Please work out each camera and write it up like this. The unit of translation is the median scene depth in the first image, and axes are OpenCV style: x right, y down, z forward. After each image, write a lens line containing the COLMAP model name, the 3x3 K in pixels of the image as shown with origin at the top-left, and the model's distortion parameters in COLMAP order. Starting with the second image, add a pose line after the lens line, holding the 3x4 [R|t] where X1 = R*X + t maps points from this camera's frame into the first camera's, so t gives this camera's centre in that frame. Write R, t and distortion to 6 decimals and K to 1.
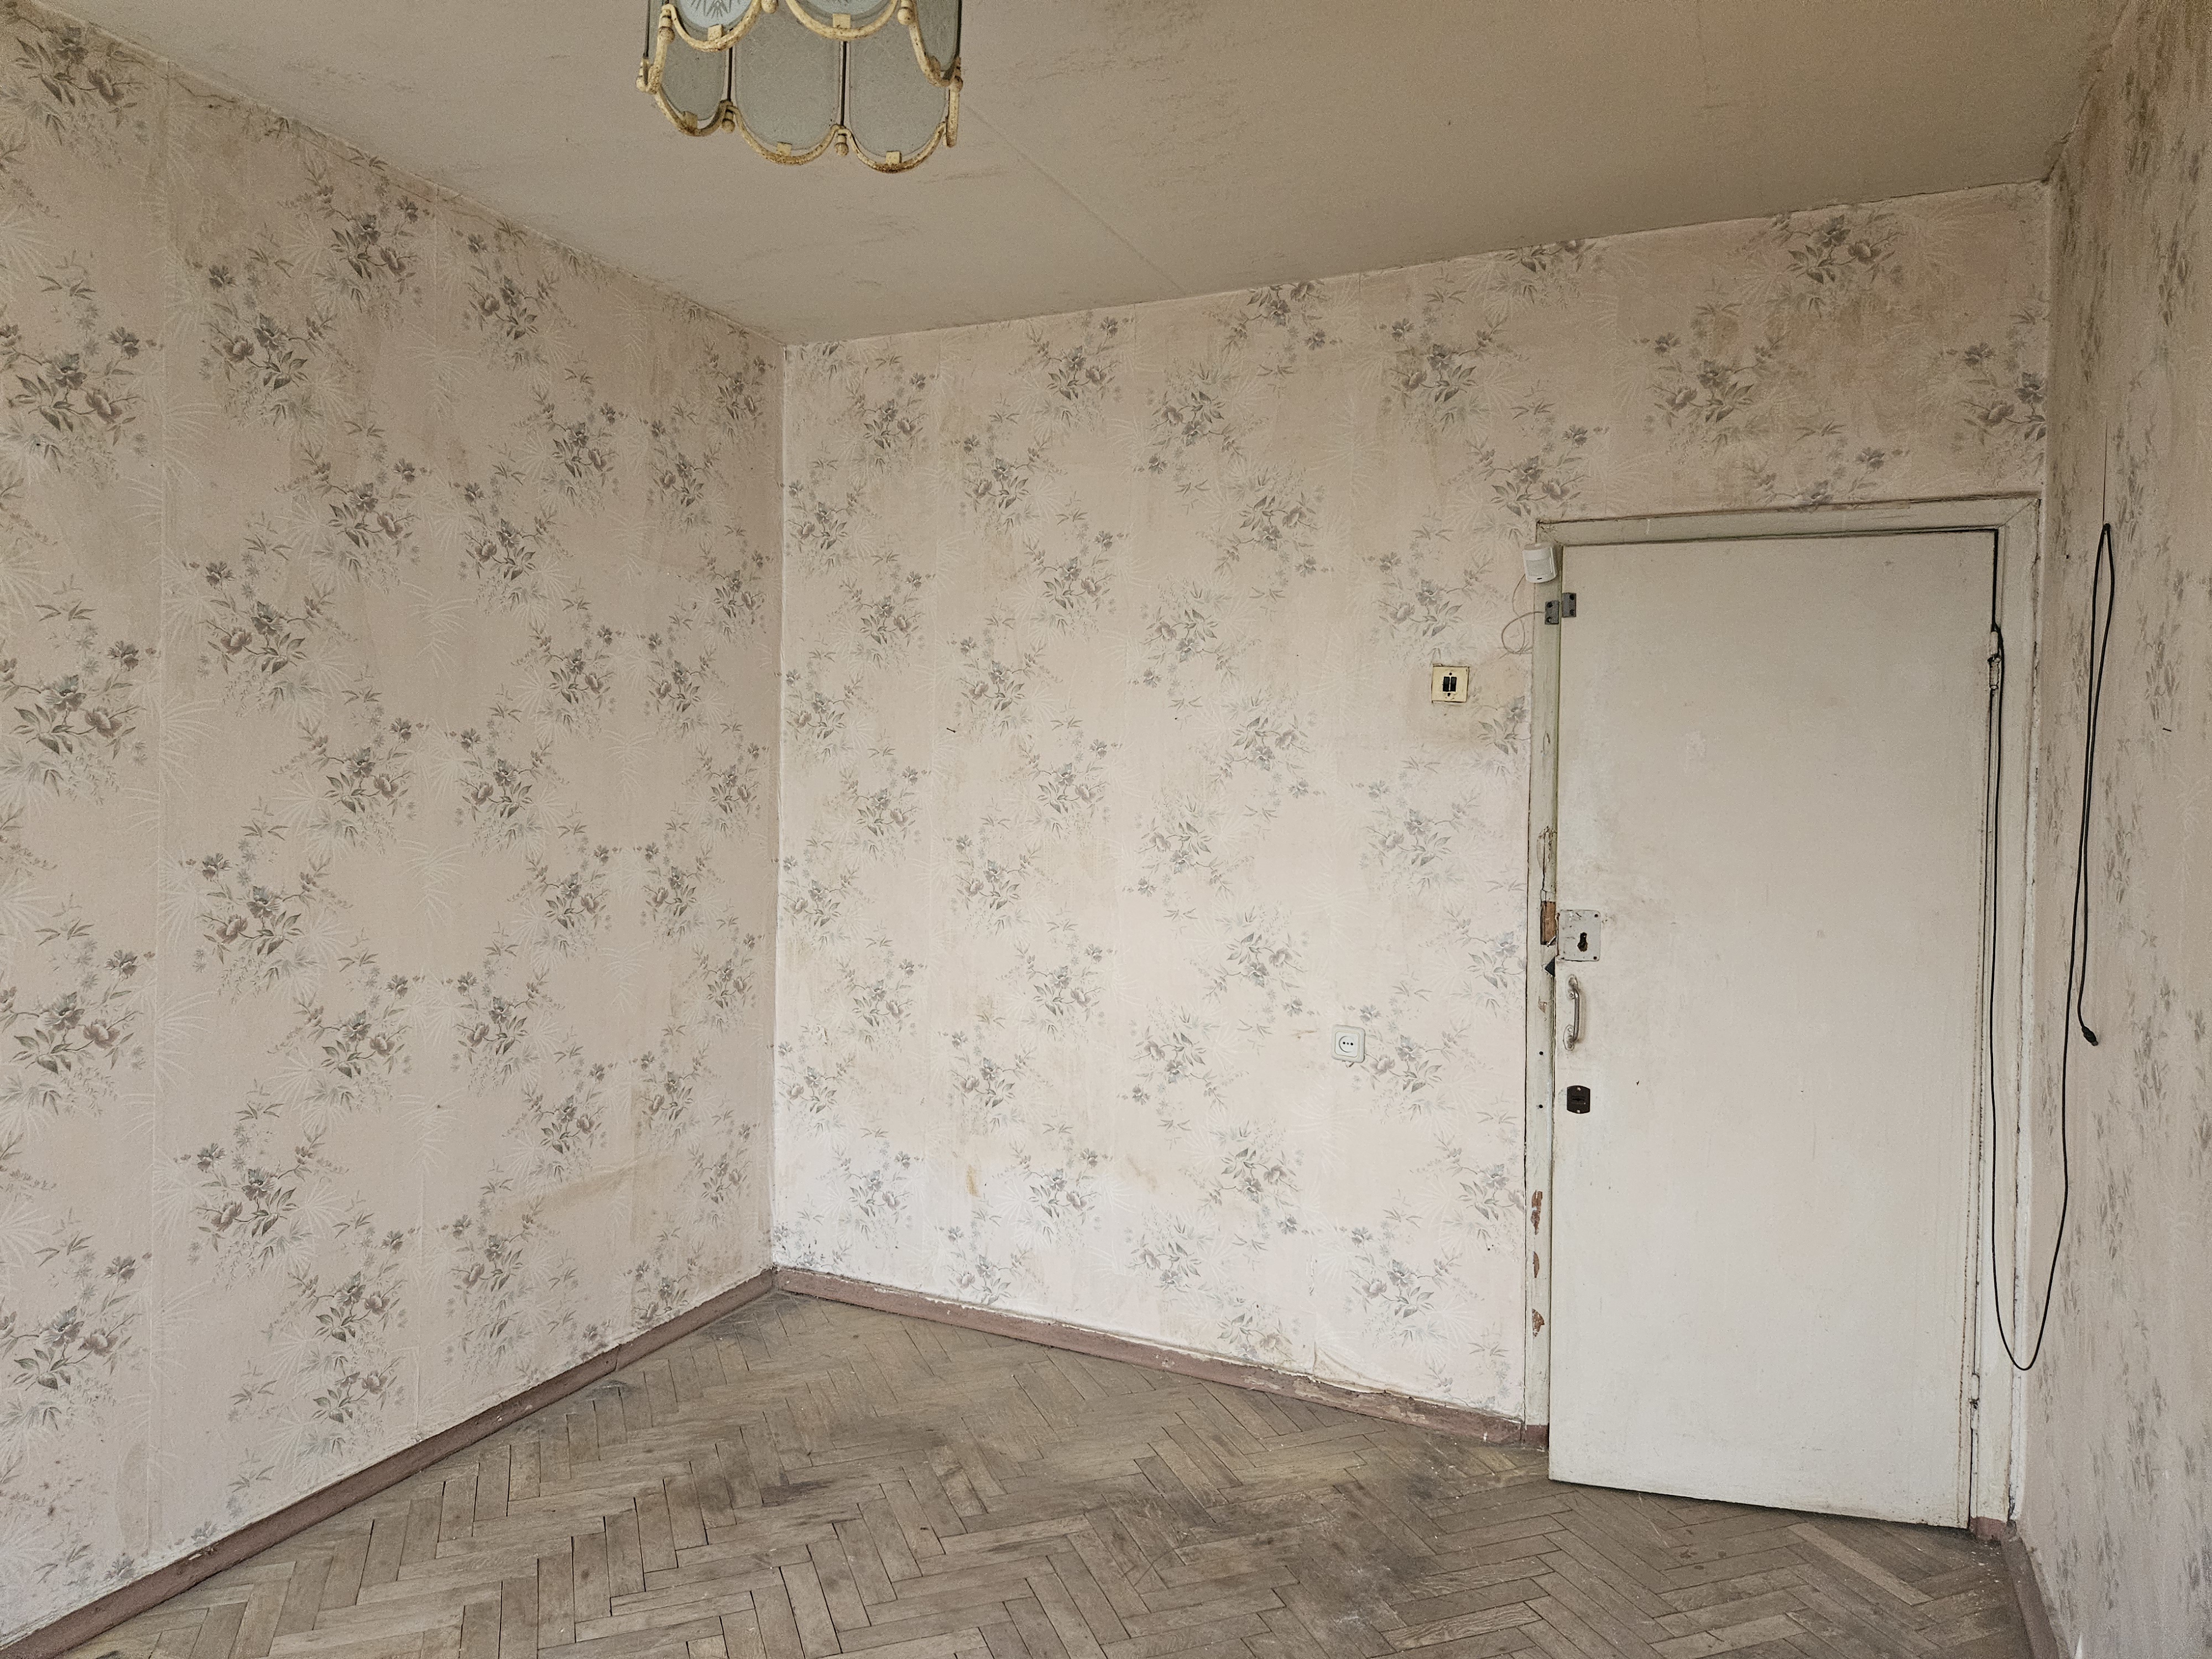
lens RADIAL K [[1489.3, 0, 1107.7], [0, 1489.3, 801.9], [0, 0, 1]] dist [0.082332, -0.099154]
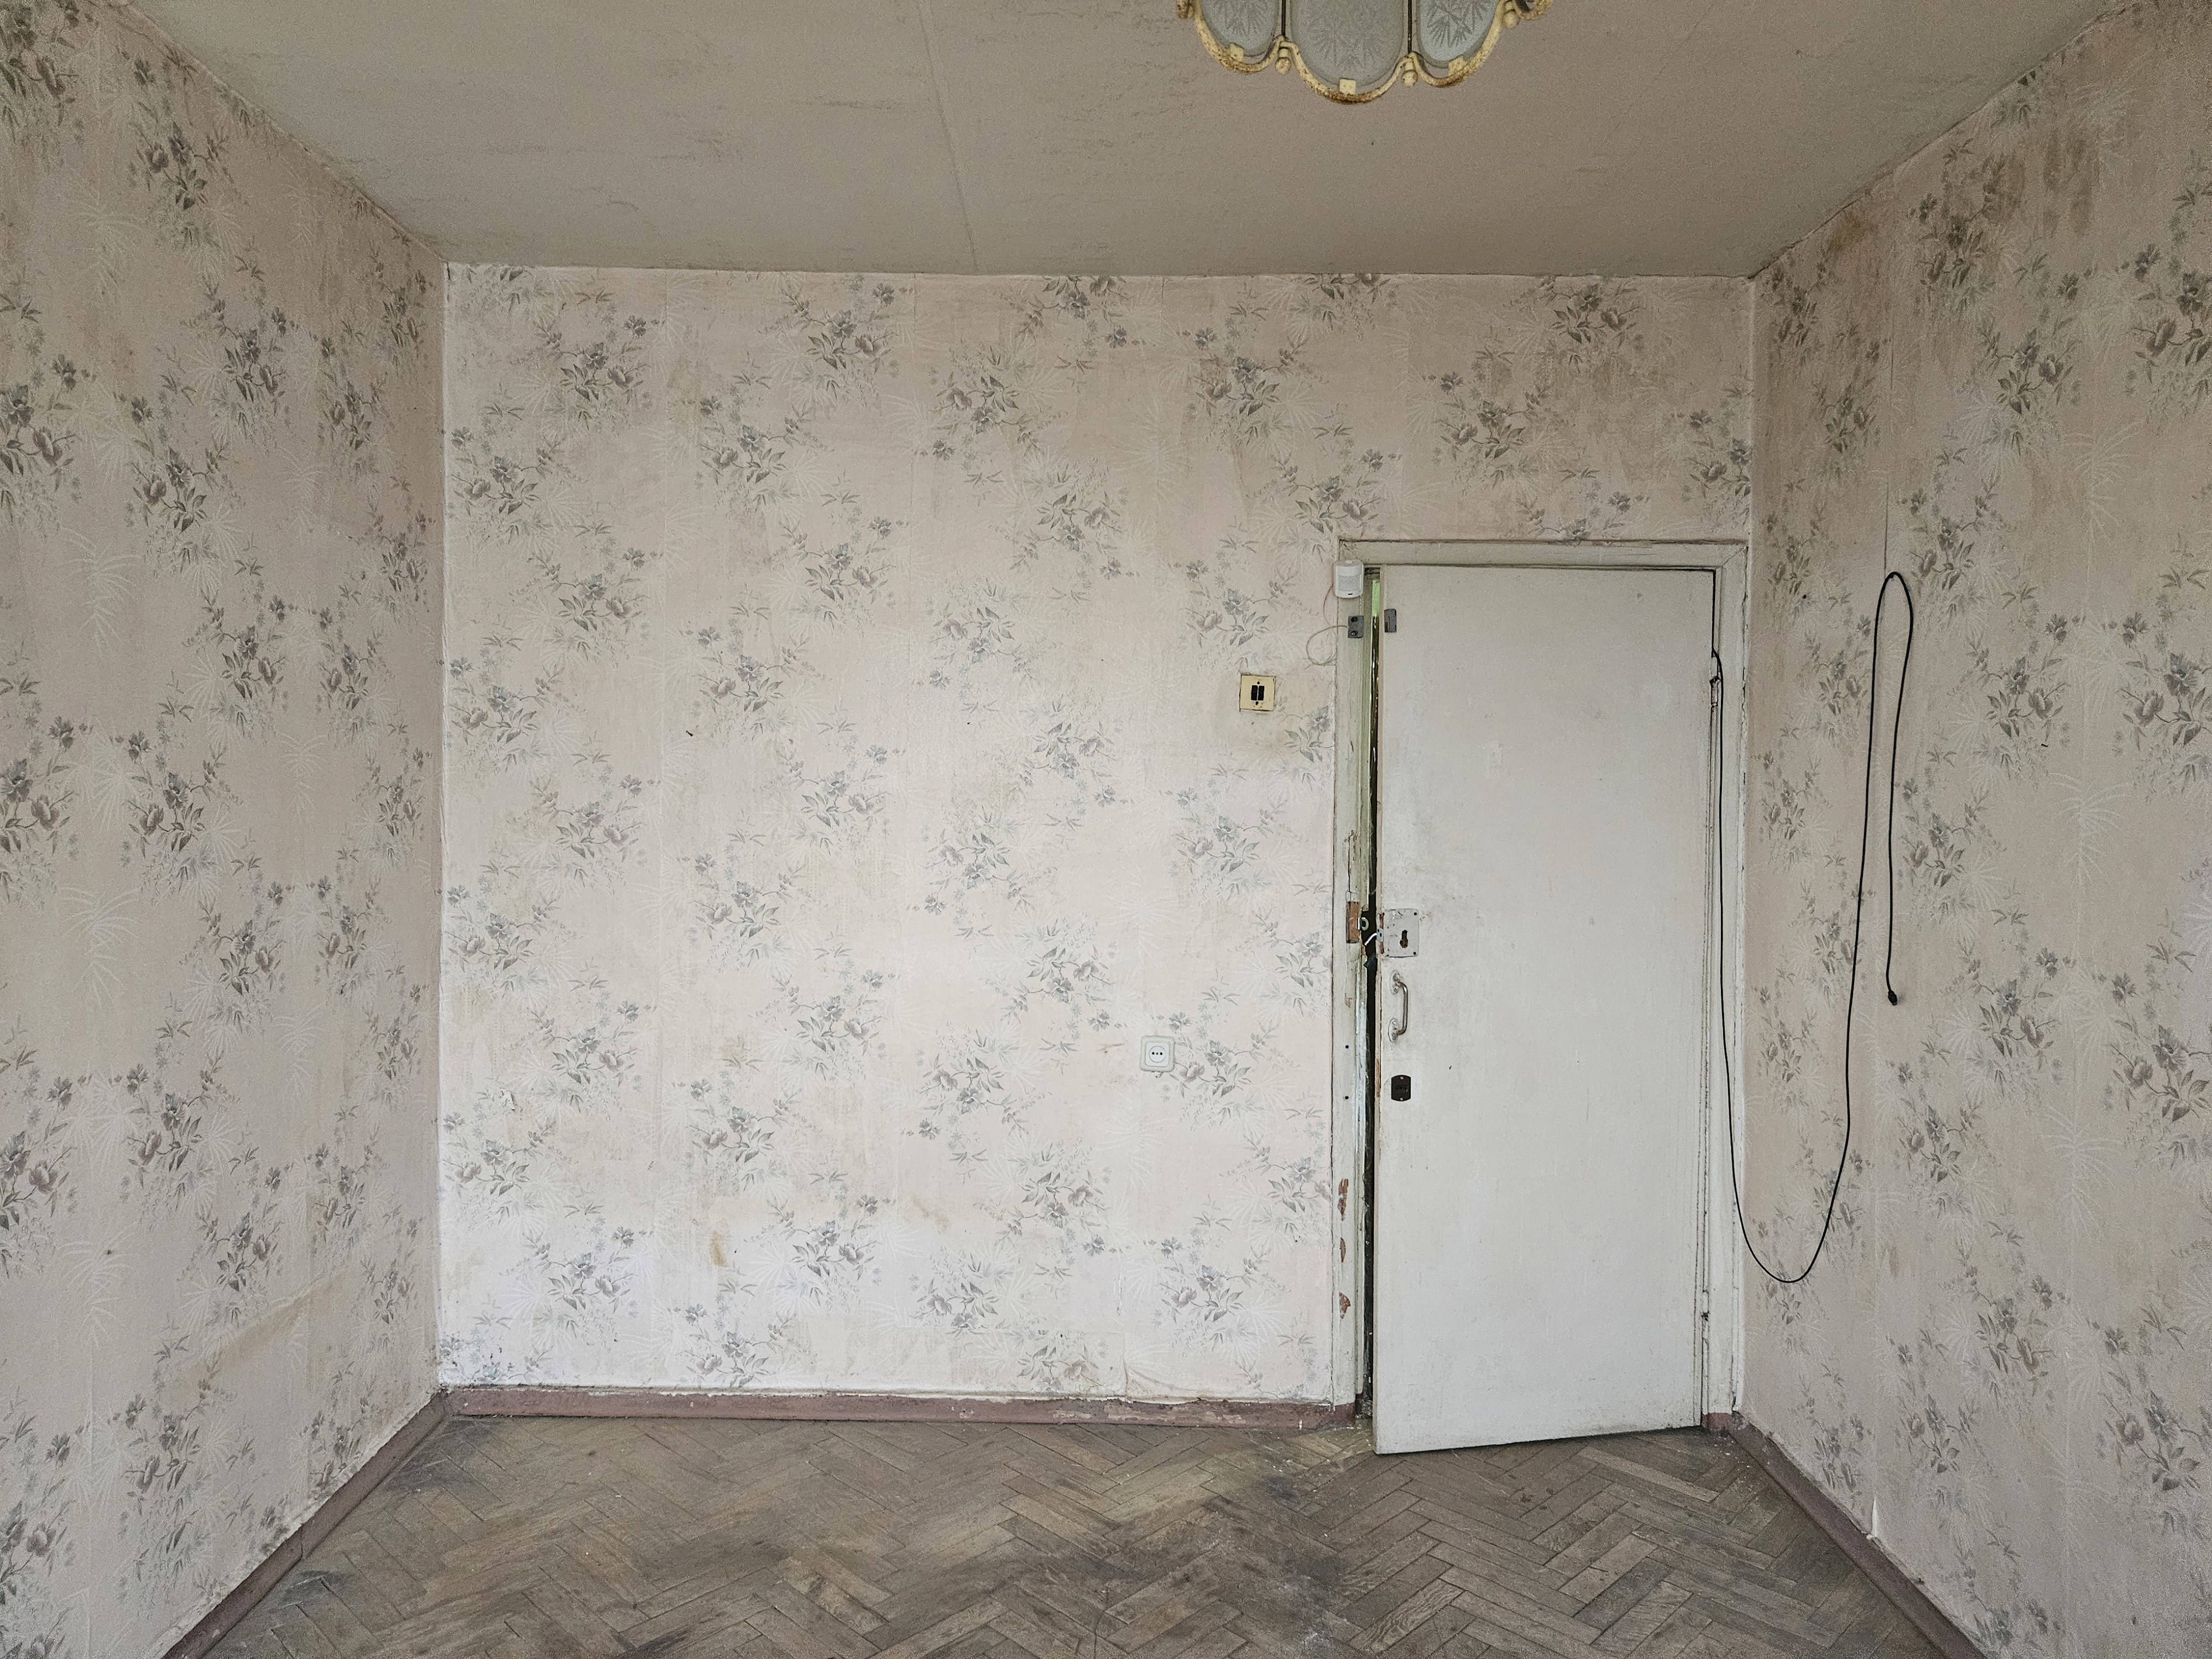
lens RADIAL K [[1481.2, 0, 1106.3], [0, 1481.2, 798.8], [0, 0, 1]] dist [0.078439, -0.080516]
pose [[0.903934, -0.014108, 0.427438, -0.285096], [0.013921, 0.999897, 0.003562, -0.010949], [-0.427444, 0.002730, 0.904038, 0.125035]]
